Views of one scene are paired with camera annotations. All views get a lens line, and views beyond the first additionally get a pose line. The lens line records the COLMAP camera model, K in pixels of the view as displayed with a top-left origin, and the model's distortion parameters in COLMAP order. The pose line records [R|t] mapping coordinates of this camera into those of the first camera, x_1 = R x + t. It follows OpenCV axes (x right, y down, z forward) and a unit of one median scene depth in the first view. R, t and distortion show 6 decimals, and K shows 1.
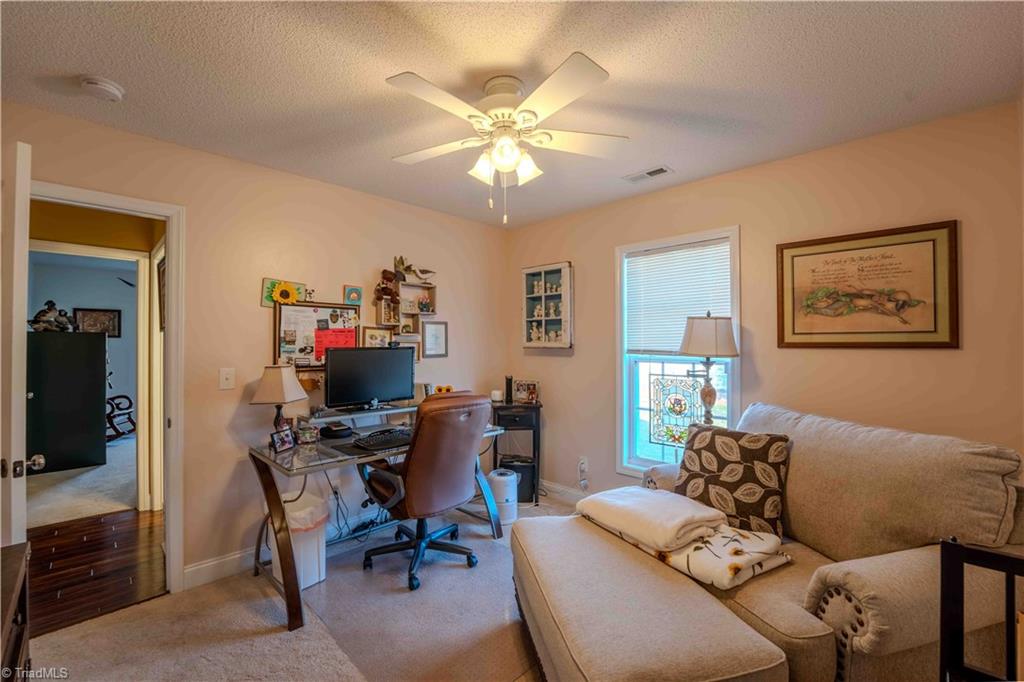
lens RADIAL K [[419.5, 0, 511.4], [0, 419.5, 339.7], [0, 0, 1]] dist [-0.033790, 0.005195]
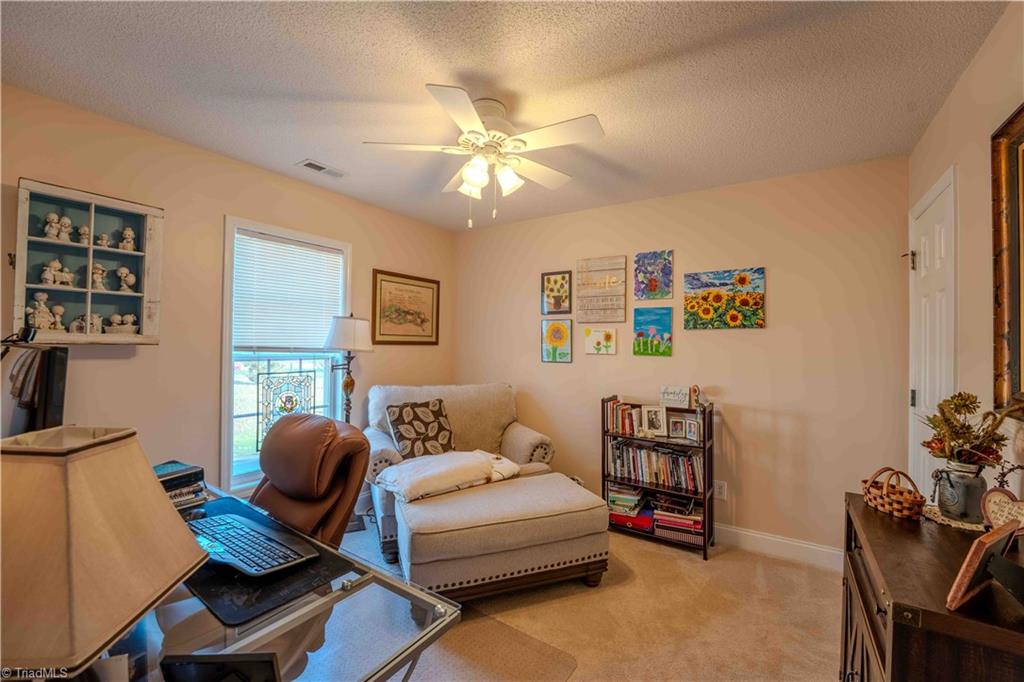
lens RADIAL K [[419.5, 0, 511.4], [0, 419.5, 339.7], [0, 0, 1]] dist [-0.033790, 0.005195]
pose [[-0.180491, 0.010159, 0.983524, -0.849858], [-0.022073, 0.999653, -0.014376, 0.014864], [-0.983329, -0.024304, -0.180204, 0.861709]]
